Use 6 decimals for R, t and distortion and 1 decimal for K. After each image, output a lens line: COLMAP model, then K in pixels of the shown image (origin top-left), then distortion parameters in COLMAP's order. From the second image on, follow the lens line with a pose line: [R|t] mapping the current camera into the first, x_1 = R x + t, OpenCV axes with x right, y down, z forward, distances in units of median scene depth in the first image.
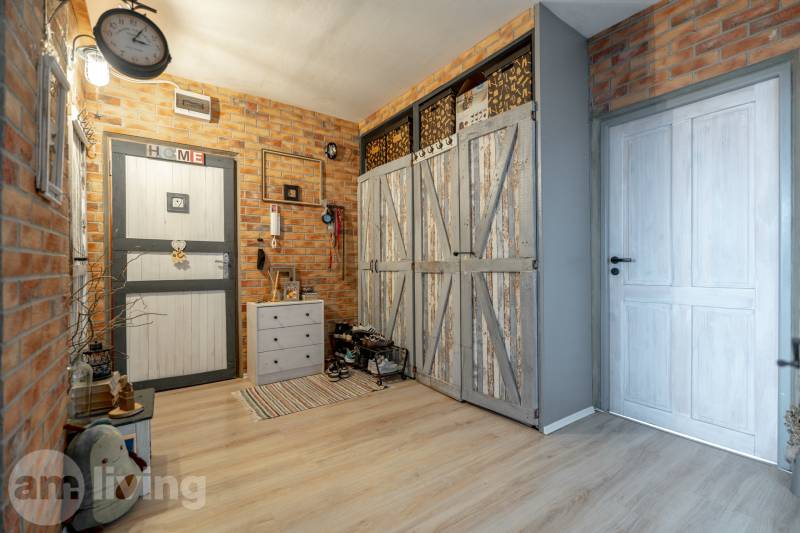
lens RADIAL K [[352.0, 0, 396.5], [0, 352.0, 265.9], [0, 0, 1]] dist [0.004359, 0.000420]
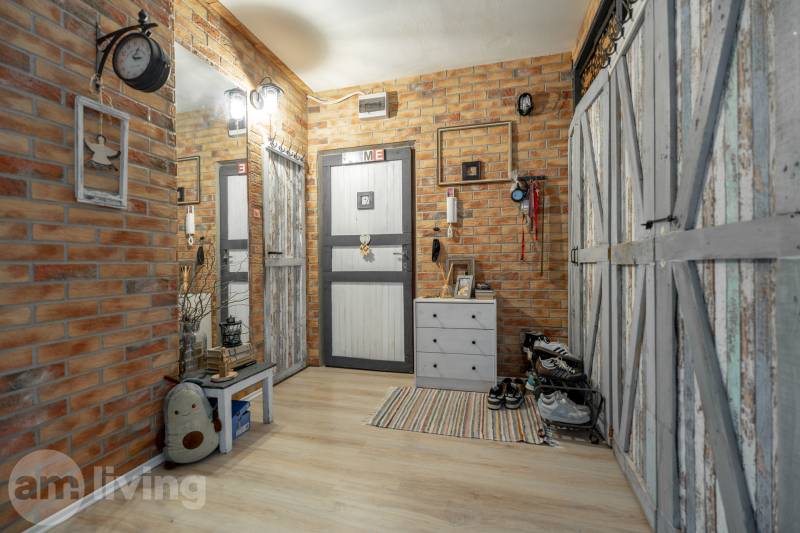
lens RADIAL K [[352.0, 0, 395.7], [0, 352.0, 267.0], [0, 0, 1]] dist [0.004359, 0.000420]
pose [[0.632902, 0.005650, -0.774211, 0.273133], [0.005394, 0.999917, 0.011706, 0.013827], [0.774213, -0.011585, 0.632819, 0.362834]]
